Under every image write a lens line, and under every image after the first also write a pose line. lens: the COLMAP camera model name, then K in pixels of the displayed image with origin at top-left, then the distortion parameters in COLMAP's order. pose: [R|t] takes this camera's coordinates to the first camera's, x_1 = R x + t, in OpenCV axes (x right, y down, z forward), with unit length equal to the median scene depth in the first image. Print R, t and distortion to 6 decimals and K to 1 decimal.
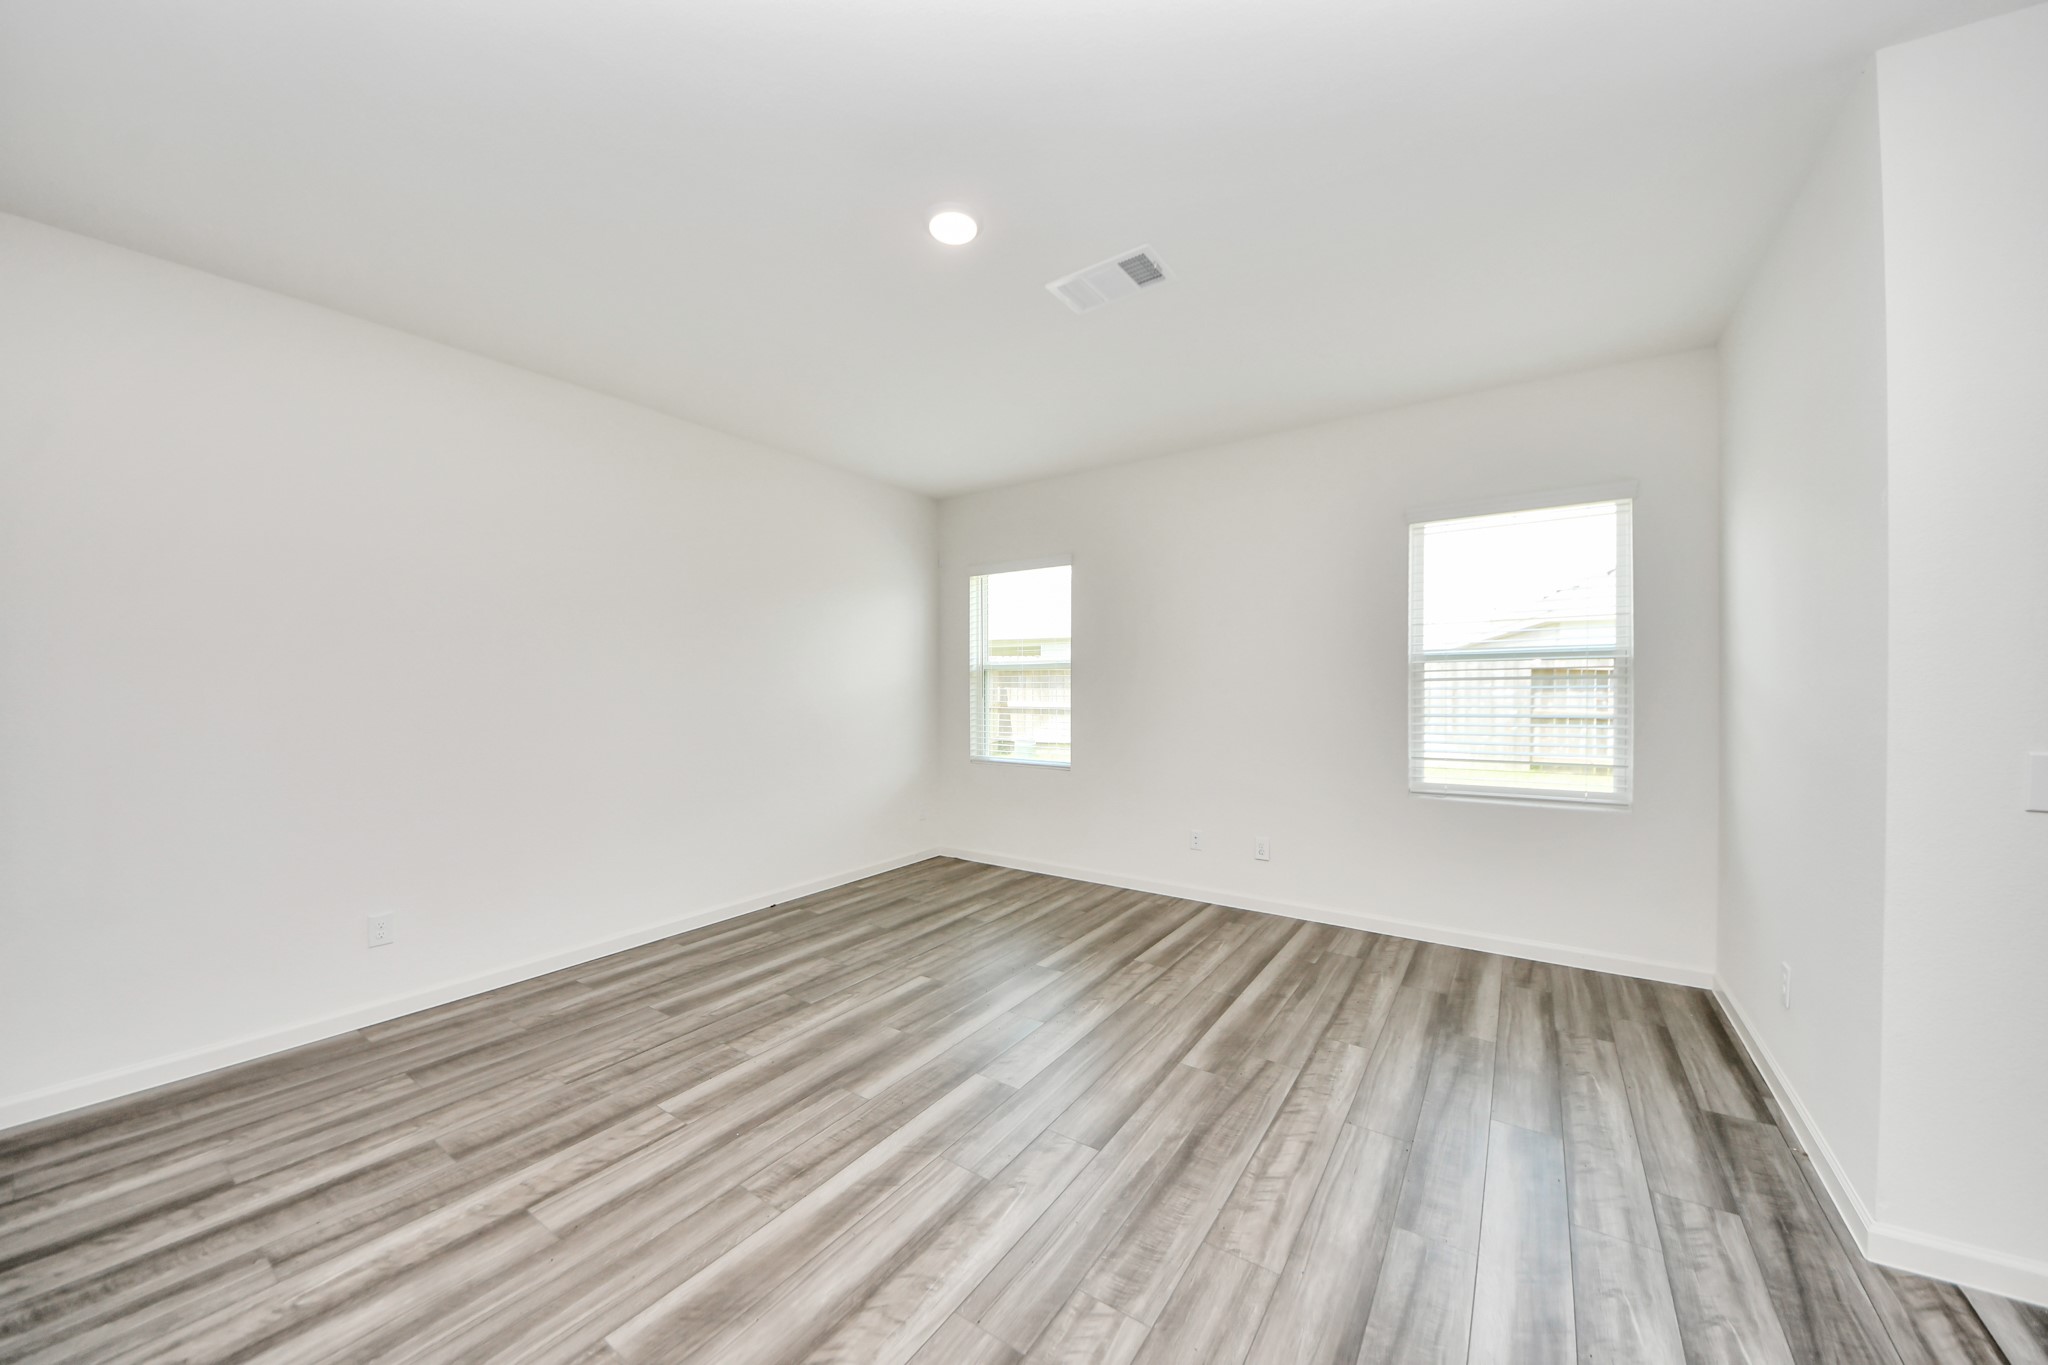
lens RADIAL K [[725.5, 0, 1015.0], [0, 725.5, 671.8], [0, 0, 1]] dist [0.036019, -0.024893]
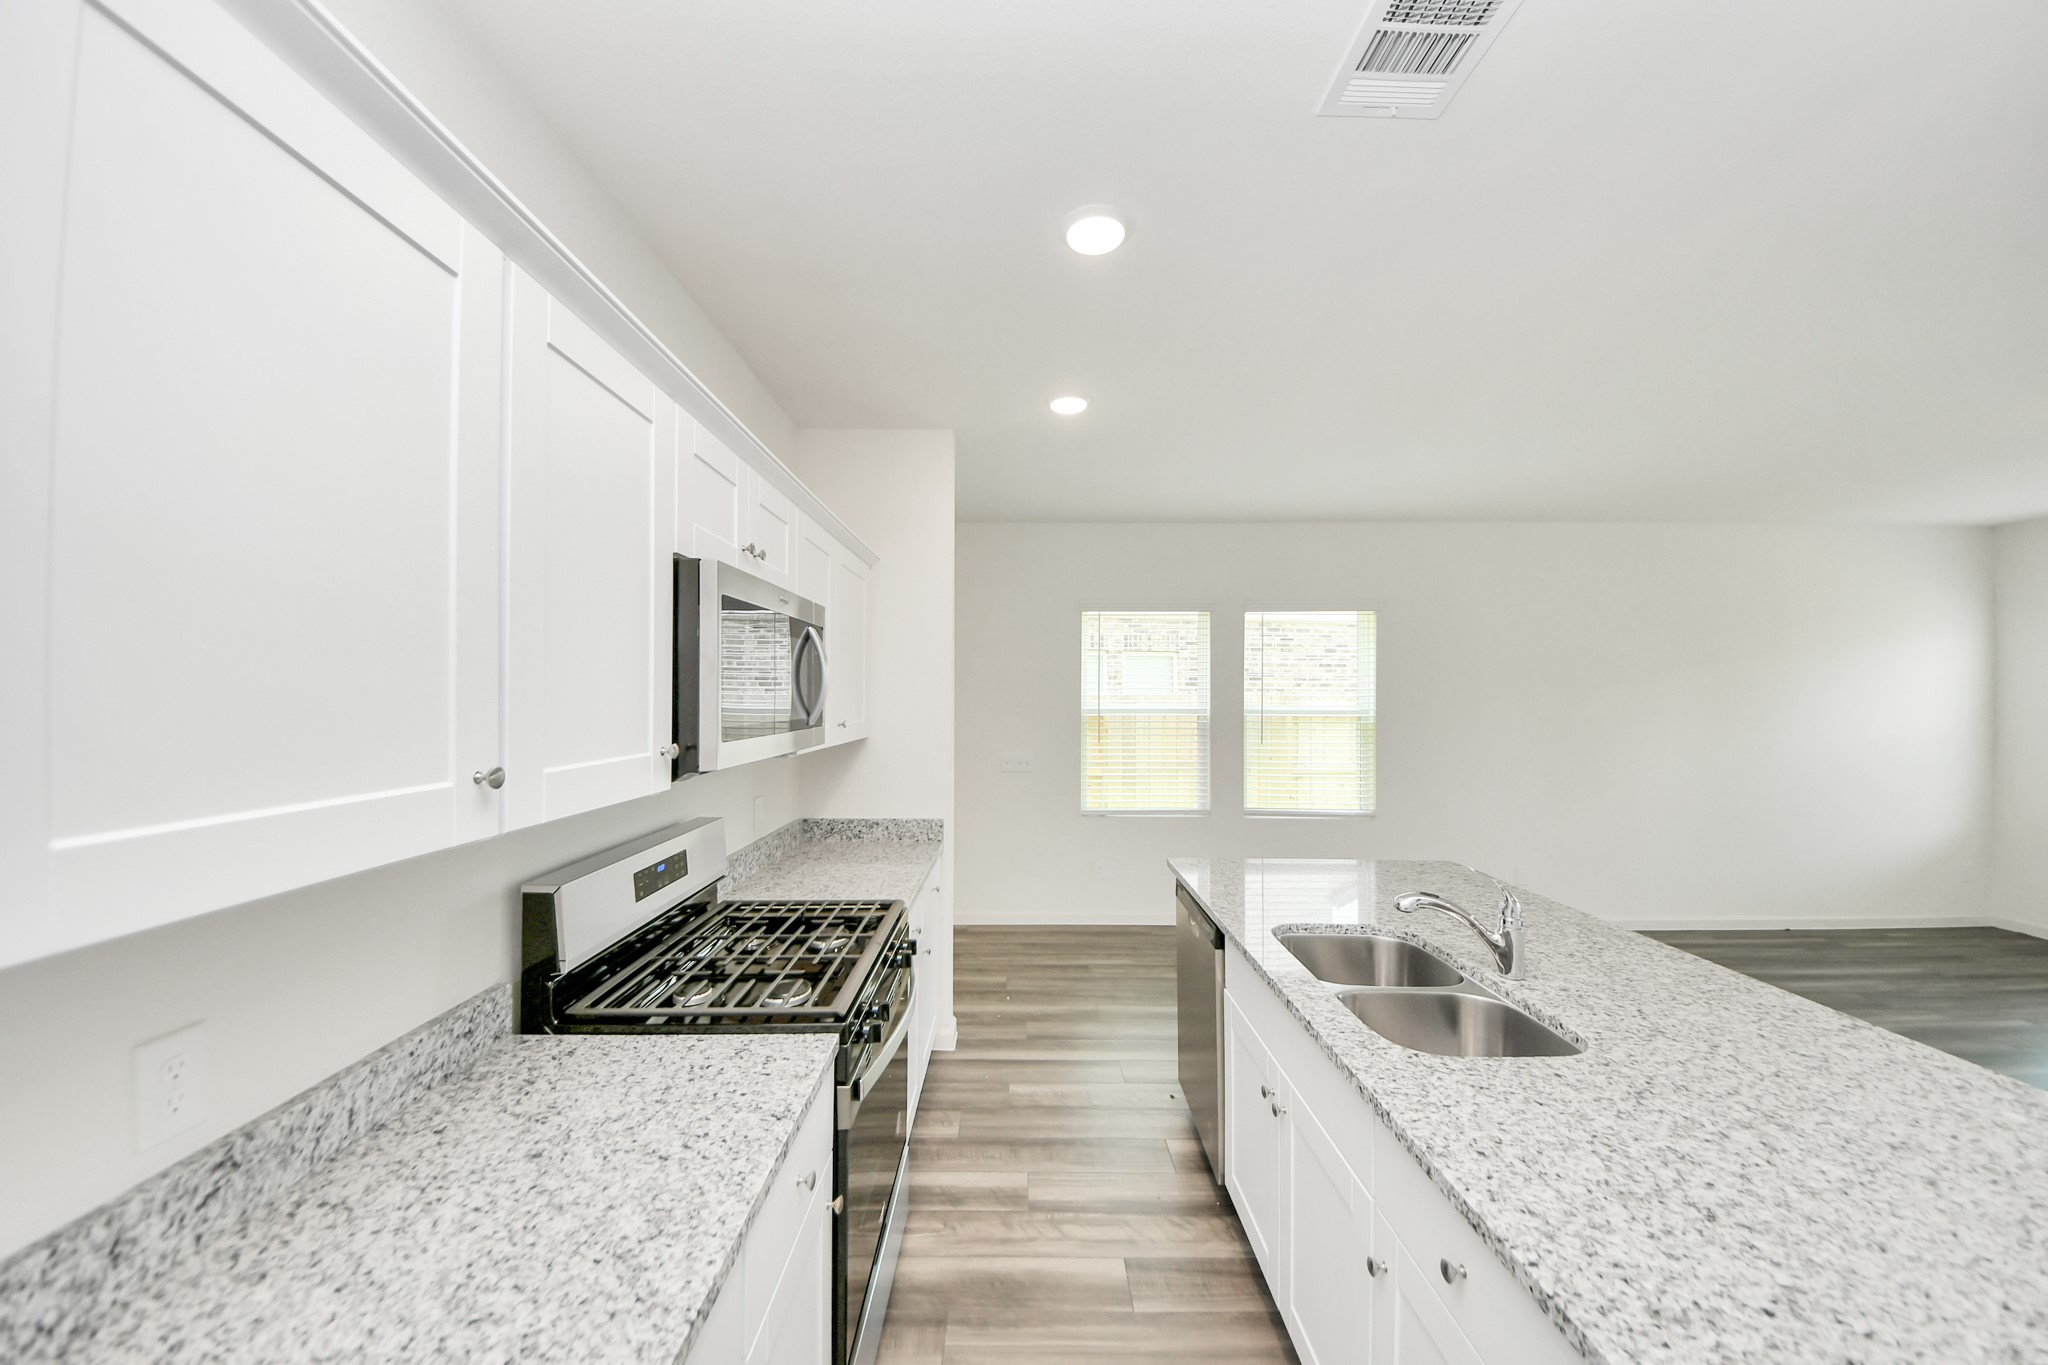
lens RADIAL K [[726.7, 0, 1020.9], [0, 726.7, 694.3], [0, 0, 1]] dist [0.035556, -0.022727]
pose [[0.578187, 0.009847, -0.815845, -0.132888], [0.002838, 0.999897, 0.014080, -0.078716], [0.815899, -0.010456, 0.578100, -0.807299]]
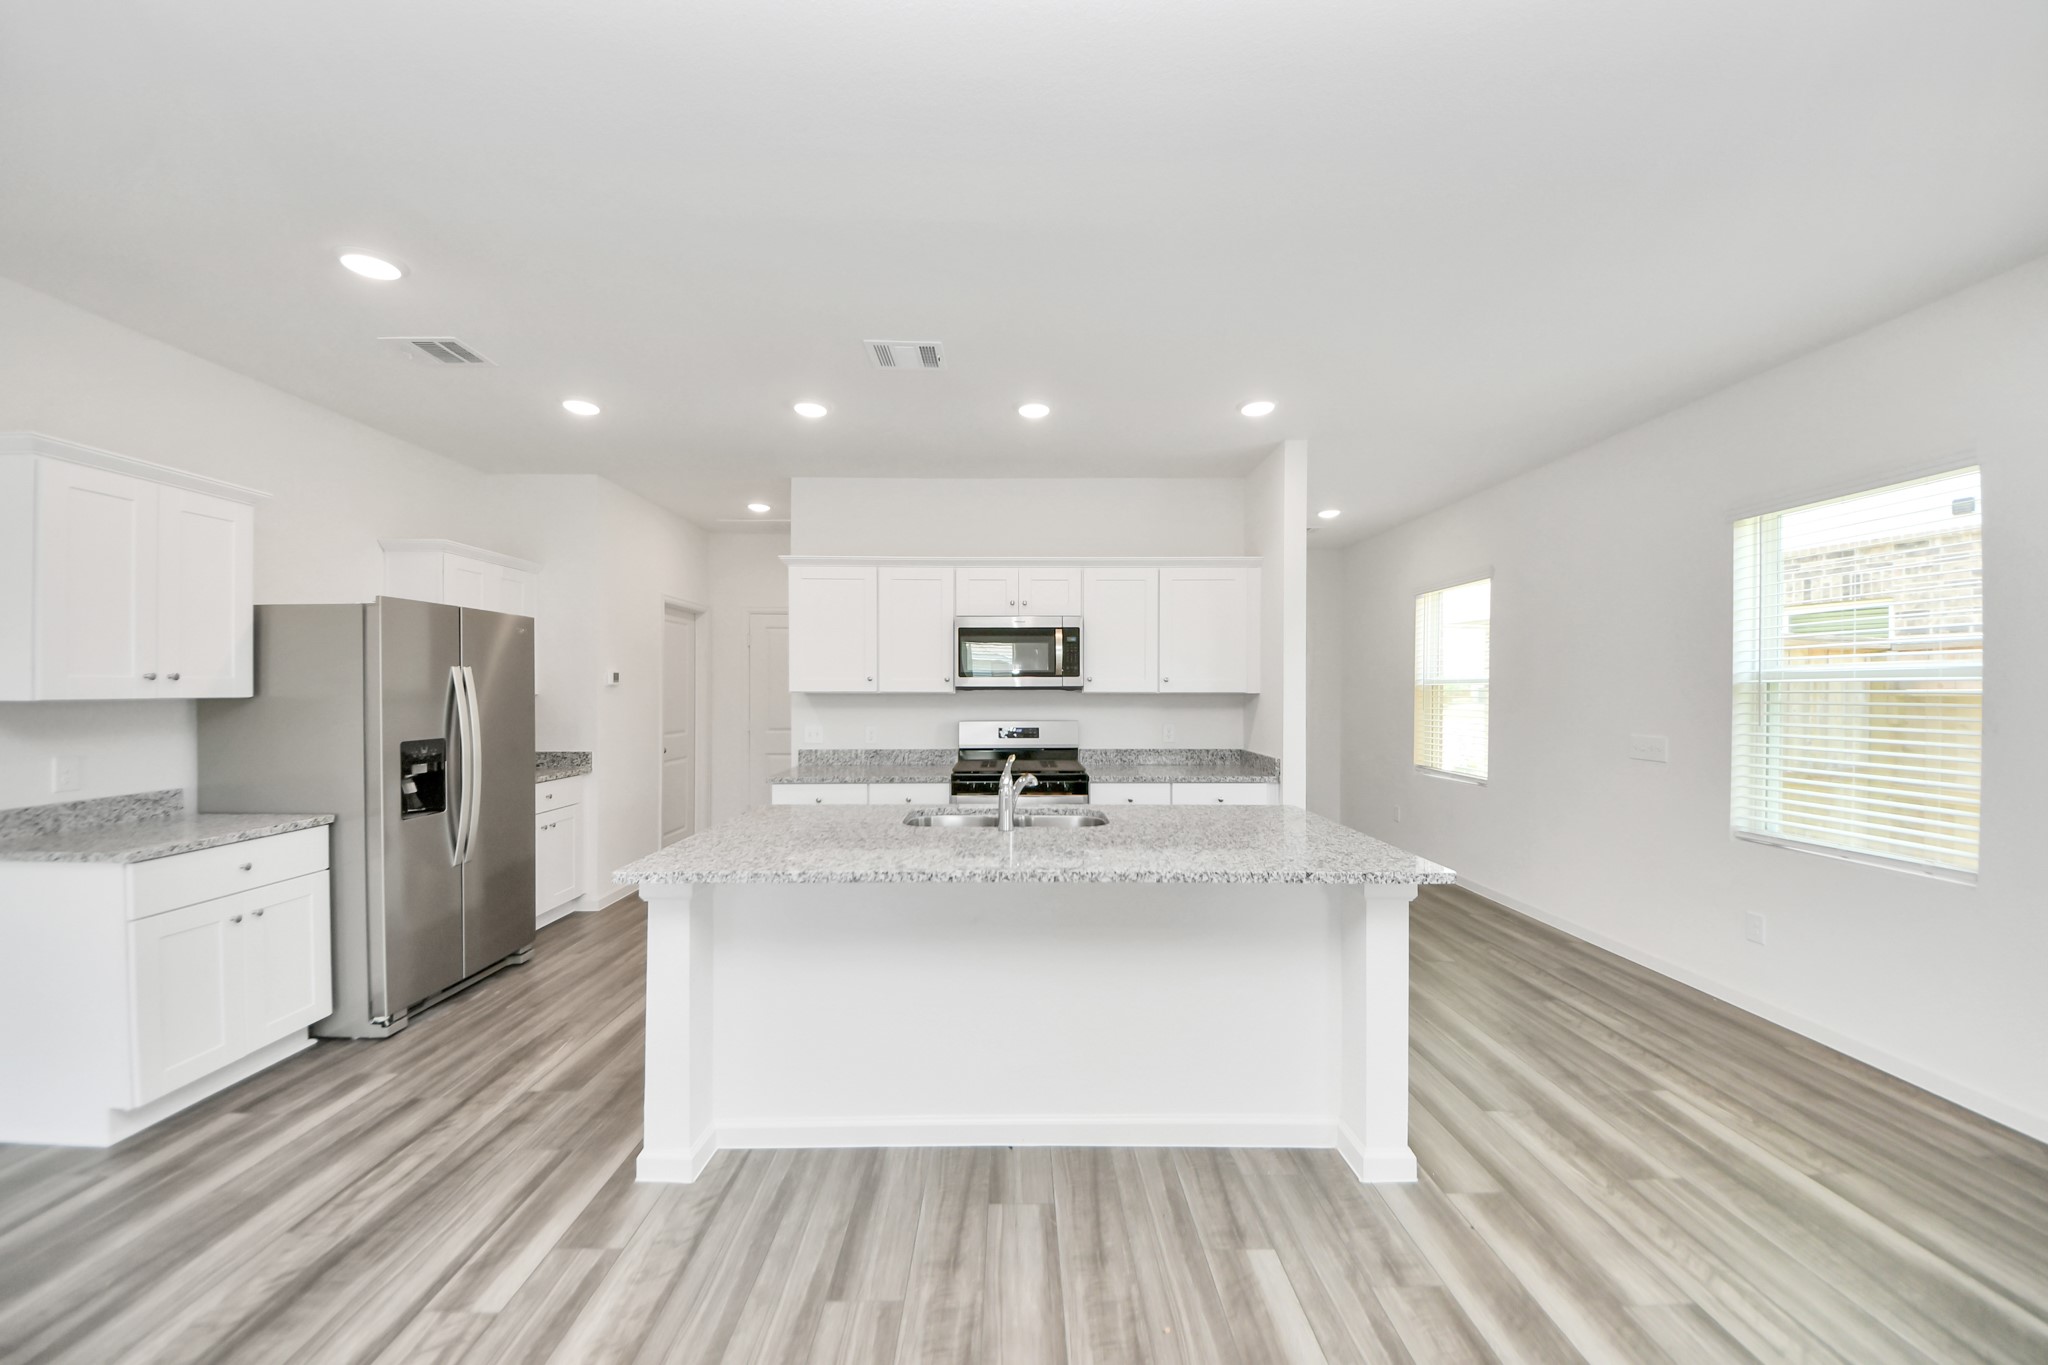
lens RADIAL K [[723.9, 0, 1018.4], [0, 723.9, 692.2], [0, 0, 1]] dist [0.002381, -0.008946]
pose [[-0.813925, 0.011247, -0.580861, 0.068156], [0.015038, 0.999885, -0.001712, -0.013202], [0.580776, -0.010128, -0.814001, 0.392819]]
